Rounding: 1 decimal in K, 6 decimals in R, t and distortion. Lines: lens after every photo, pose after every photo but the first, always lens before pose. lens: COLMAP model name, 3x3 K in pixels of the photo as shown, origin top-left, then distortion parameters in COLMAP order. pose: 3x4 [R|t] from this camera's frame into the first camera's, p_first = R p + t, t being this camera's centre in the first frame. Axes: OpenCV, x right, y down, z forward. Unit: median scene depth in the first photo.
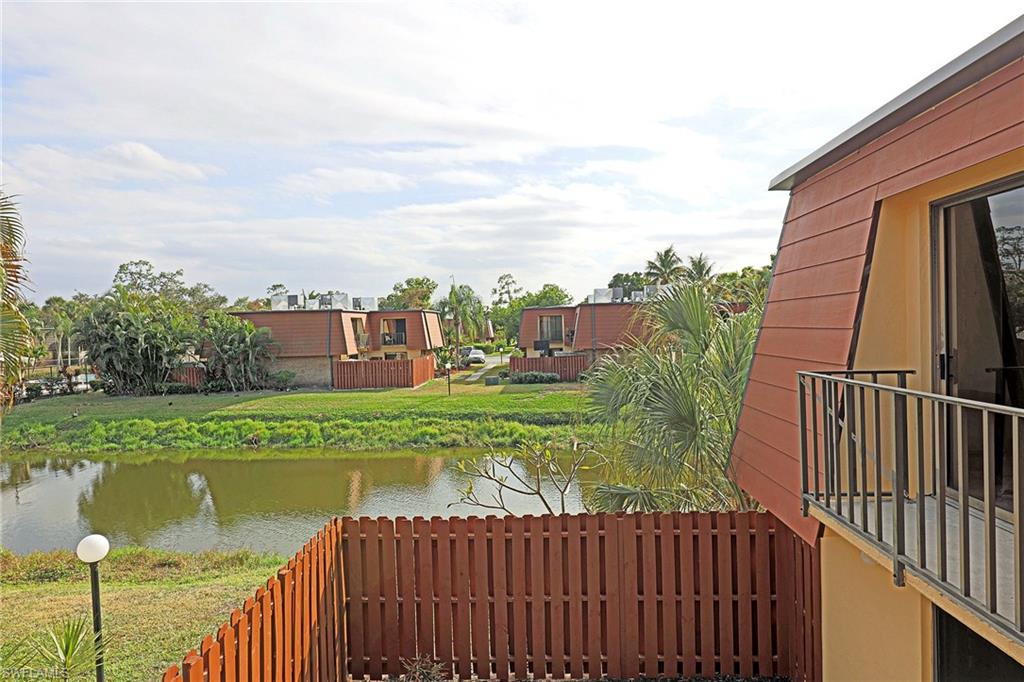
lens RADIAL K [[599.9, 0, 514.1], [0, 599.9, 345.0], [0, 0, 1]] dist [0.007960, 0.004637]
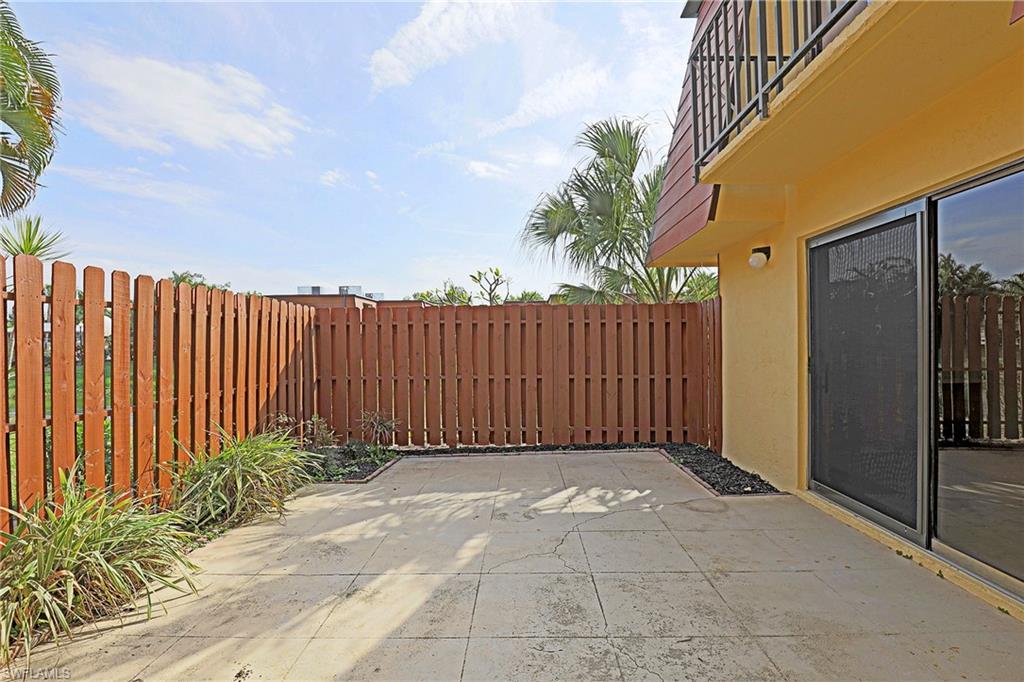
lens RADIAL K [[488.3, 0, 511.8], [0, 488.3, 346.1], [0, 0, 1]] dist [0.001593, 0.000167]
pose [[0.999693, 0.017848, 0.017198, 0.078716], [-0.017204, 0.999171, -0.036894, 0.403739], [-0.017842, 0.036586, 0.999171, 0.057439]]
